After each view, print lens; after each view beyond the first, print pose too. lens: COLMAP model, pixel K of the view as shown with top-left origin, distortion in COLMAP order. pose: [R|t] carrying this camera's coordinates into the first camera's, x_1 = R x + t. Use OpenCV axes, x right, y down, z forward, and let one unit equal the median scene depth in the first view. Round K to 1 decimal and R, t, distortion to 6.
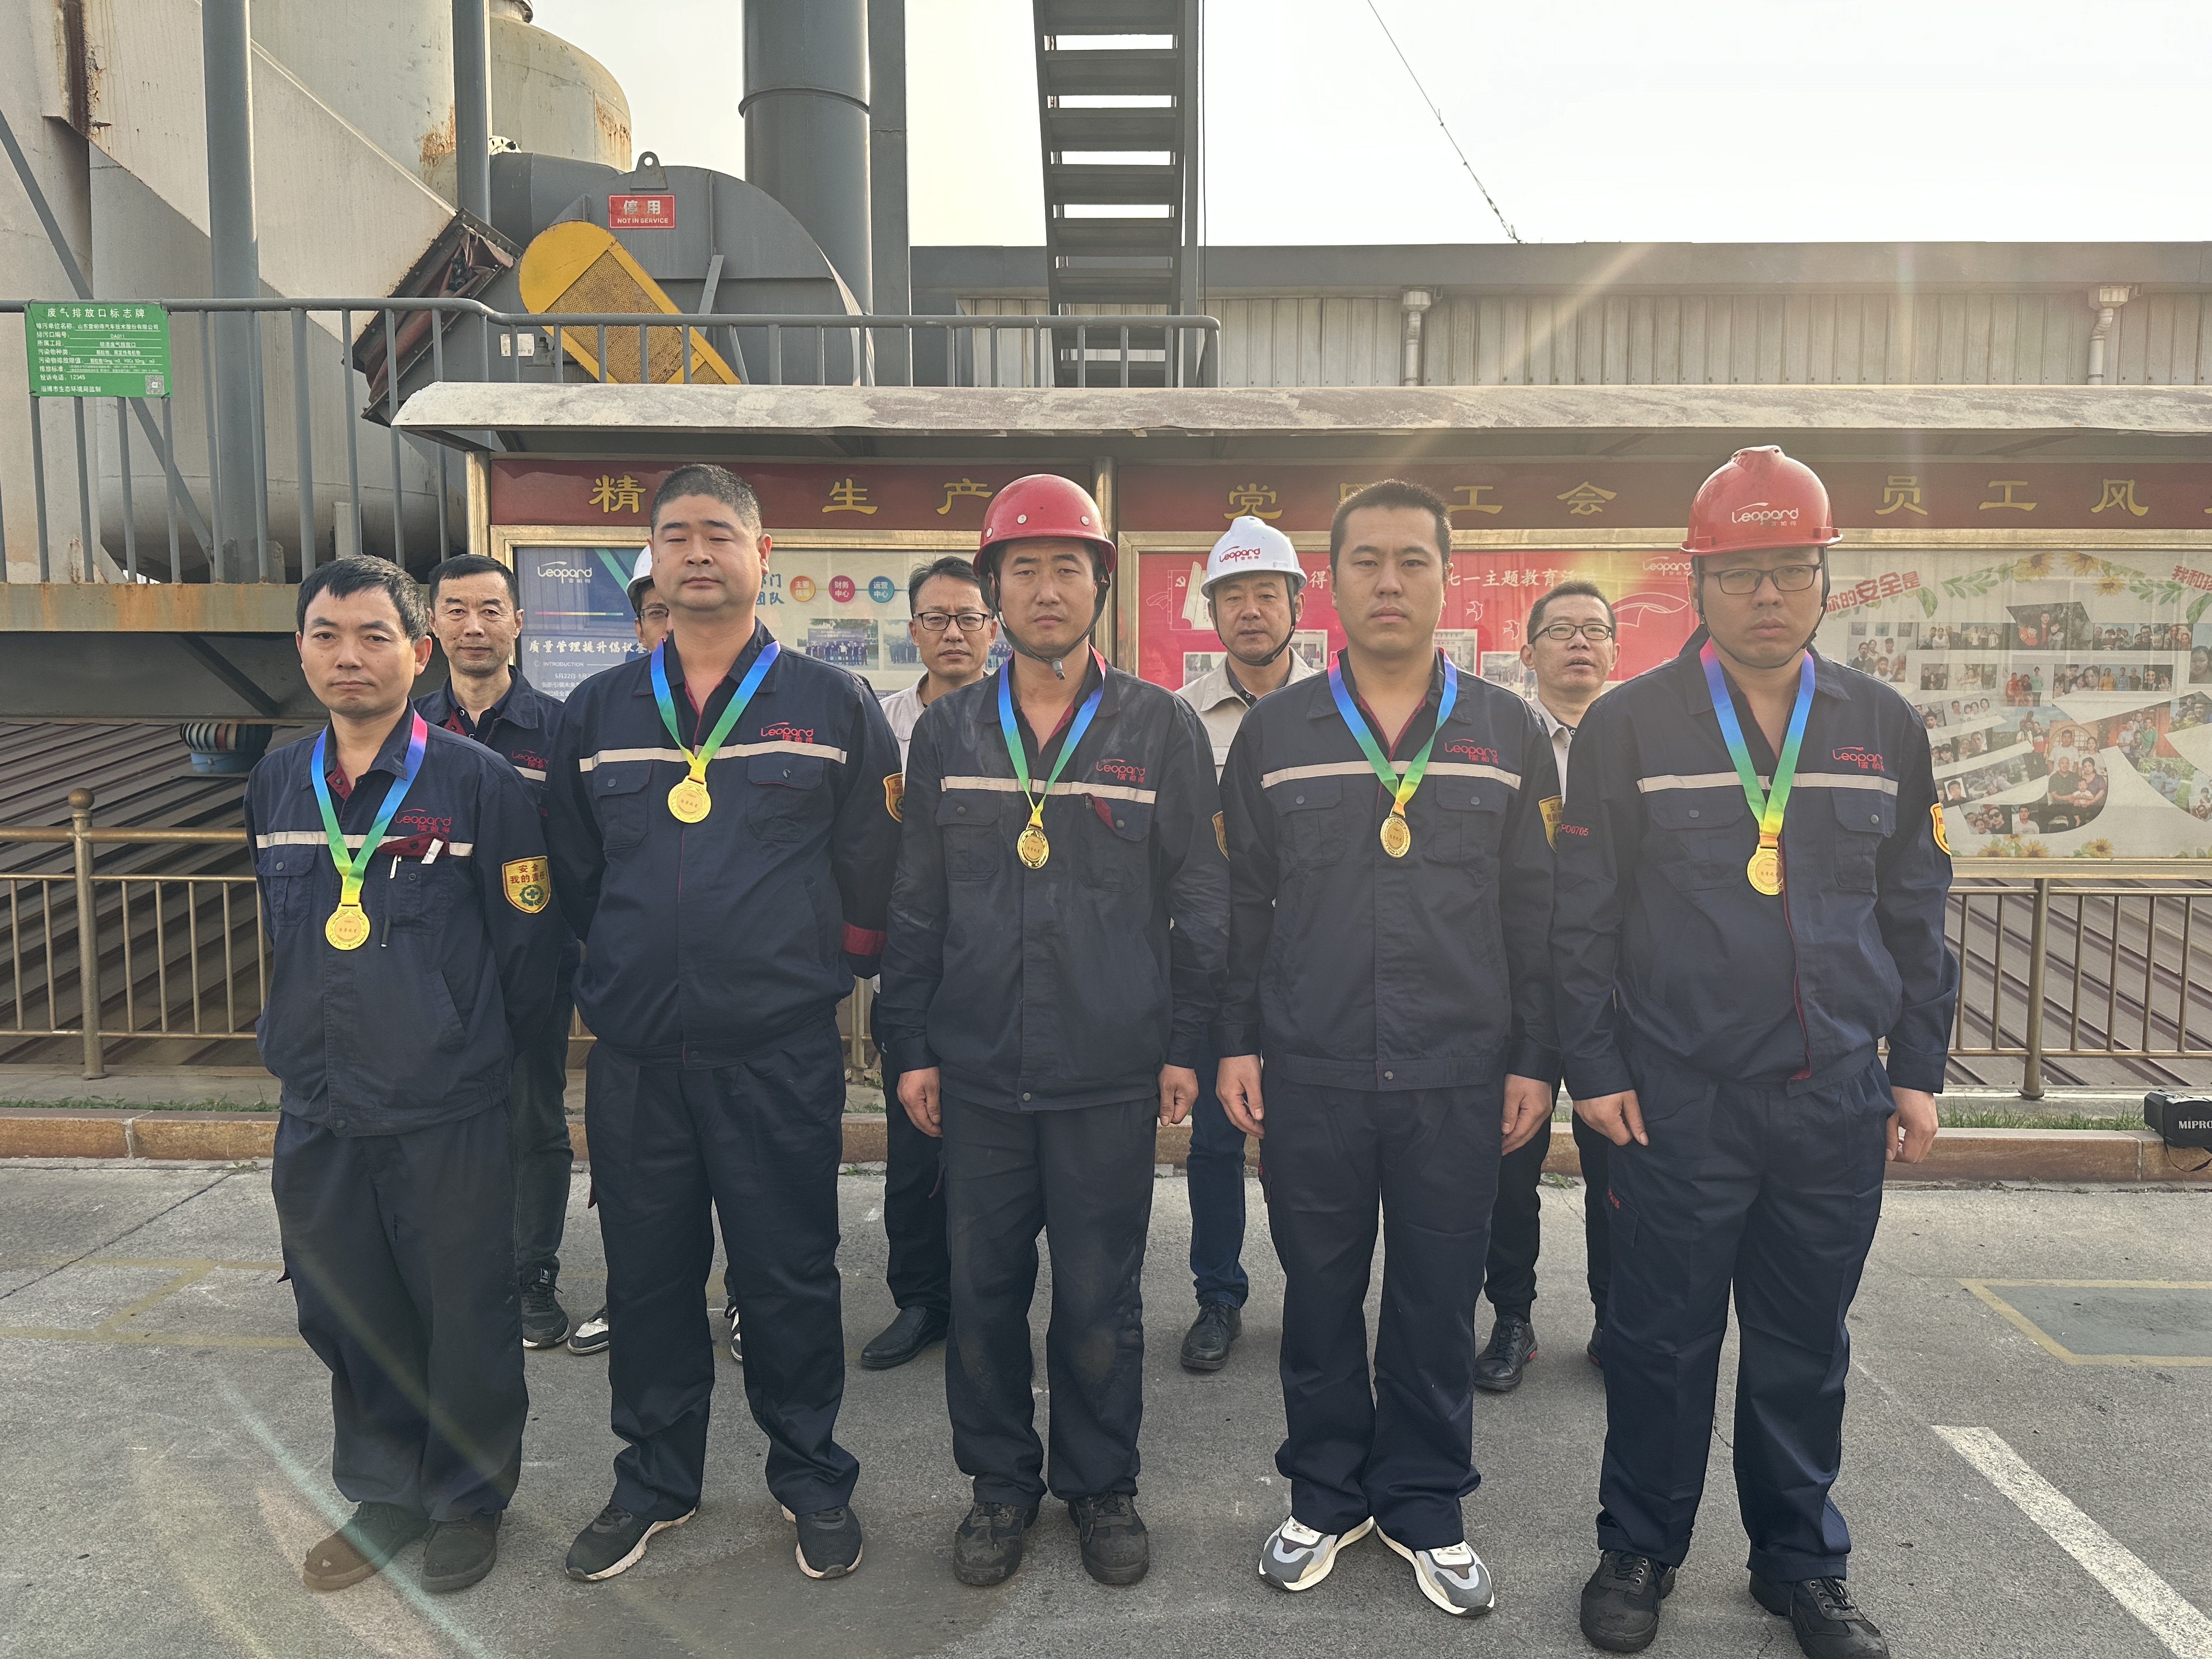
lens RADIAL K [[1567.4, 0, 1101.6], [0, 1567.4, 819.1], [0, 0, 1]] dist [0.015040, -0.017058]
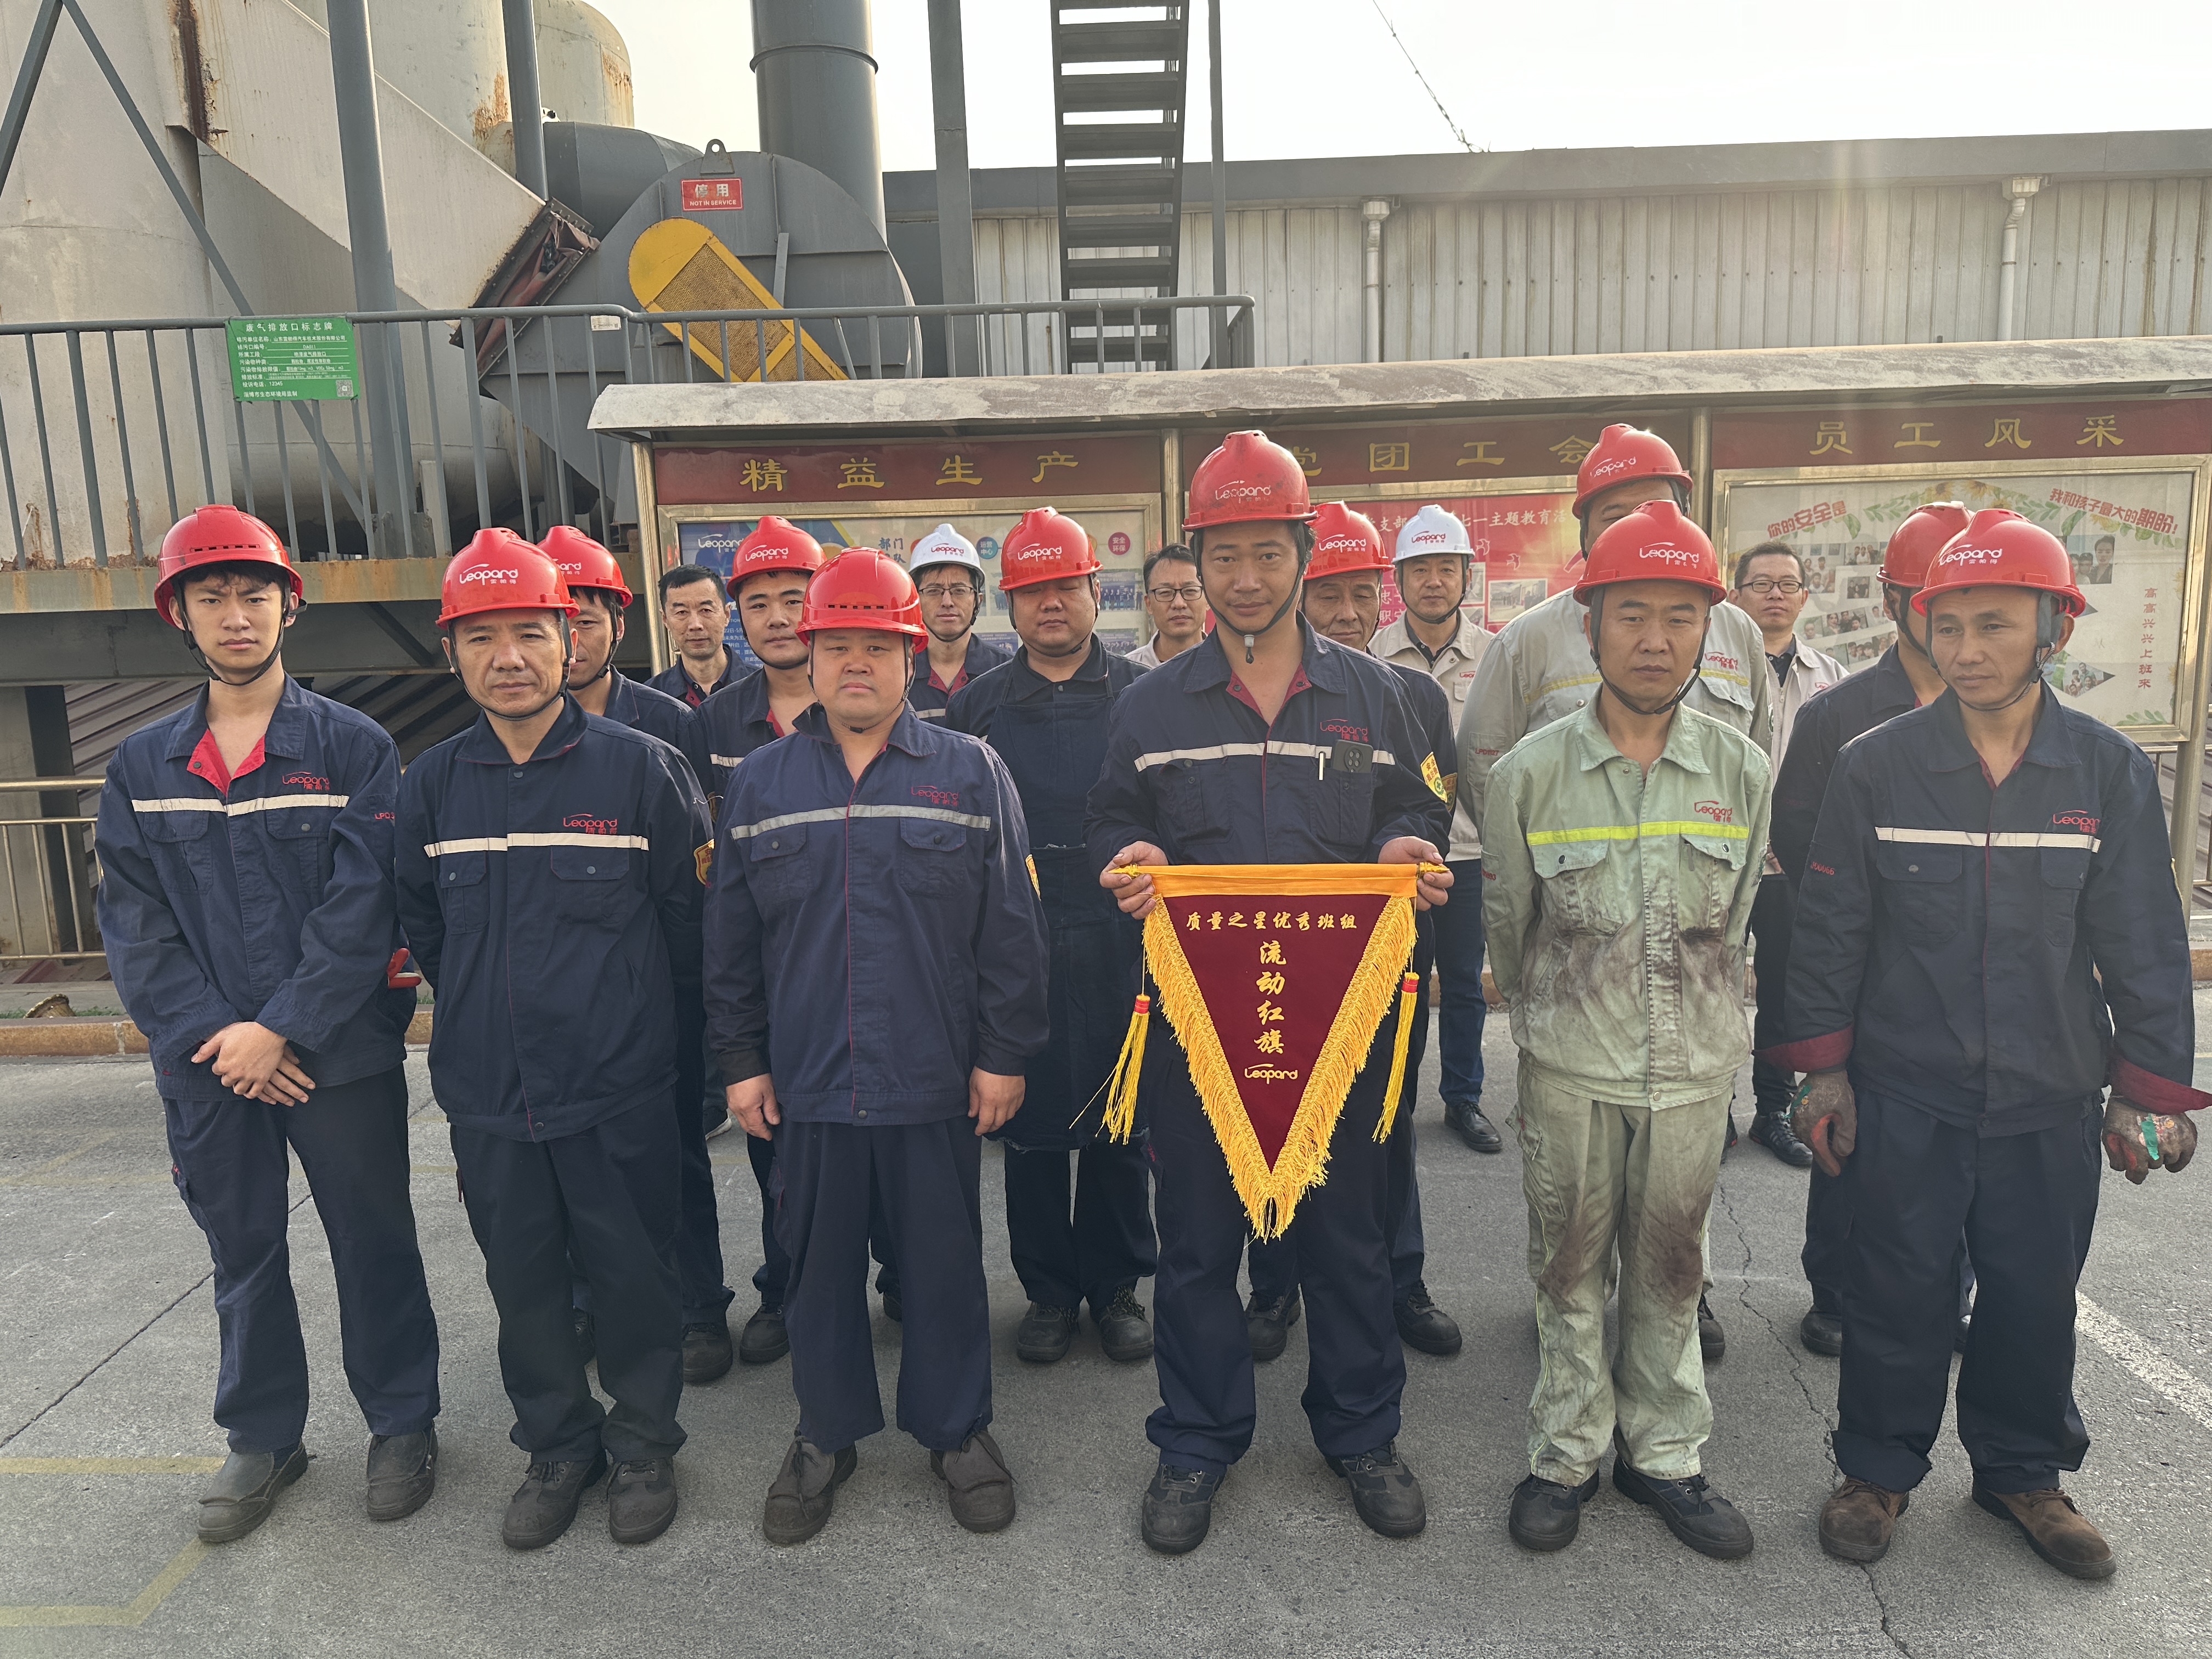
lens RADIAL K [[1570.9, 0, 1088.5], [0, 1570.9, 822.0], [0, 0, 1]] dist [0.009948, -0.010623]
pose [[0.998727, -0.041967, 0.027994, -0.107667], [0.039765, 0.996387, 0.075048, -0.024823], [-0.031042, -0.073839, 0.996787, -0.210402]]
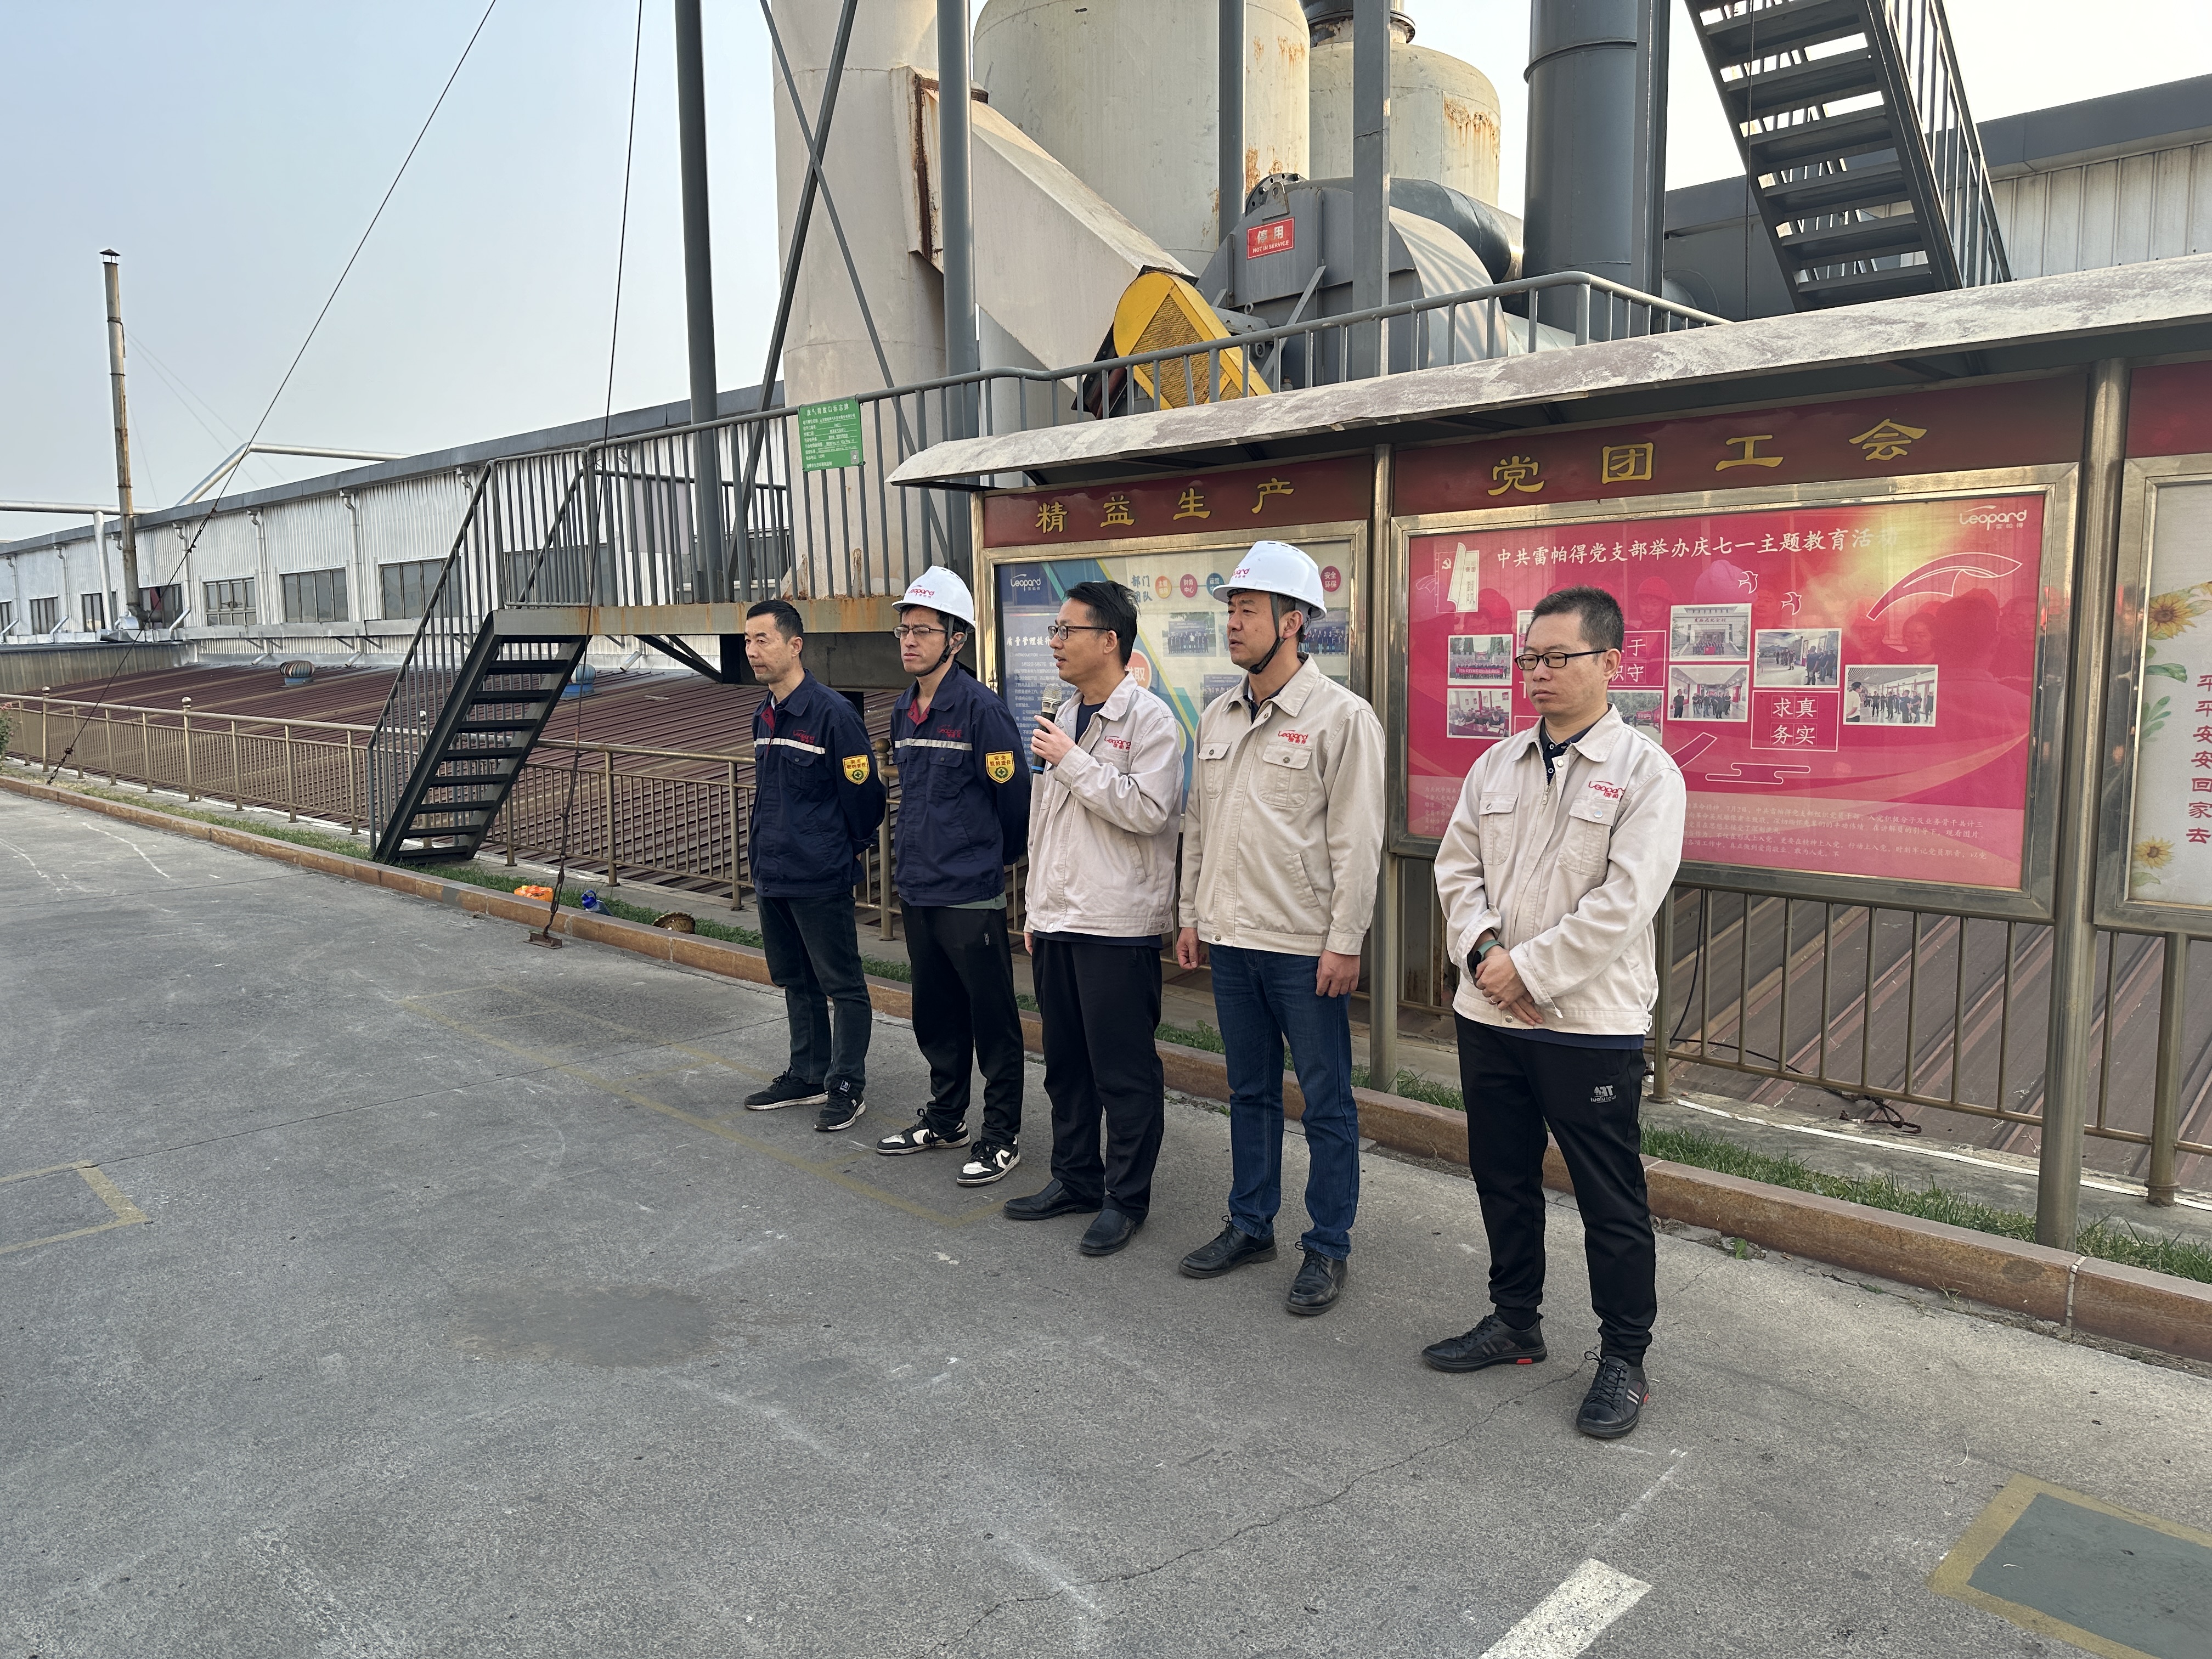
lens RADIAL K [[1557.0, 0, 1091.8], [0, 1557.0, 824.7], [0, 0, 1]] dist [0.028245, -0.028949]
pose [[0.731266, 0.067453, -0.678749, 0.568561], [-0.041162, 0.997649, 0.054798, -0.032984], [0.680849, -0.012133, 0.732323, 0.122143]]
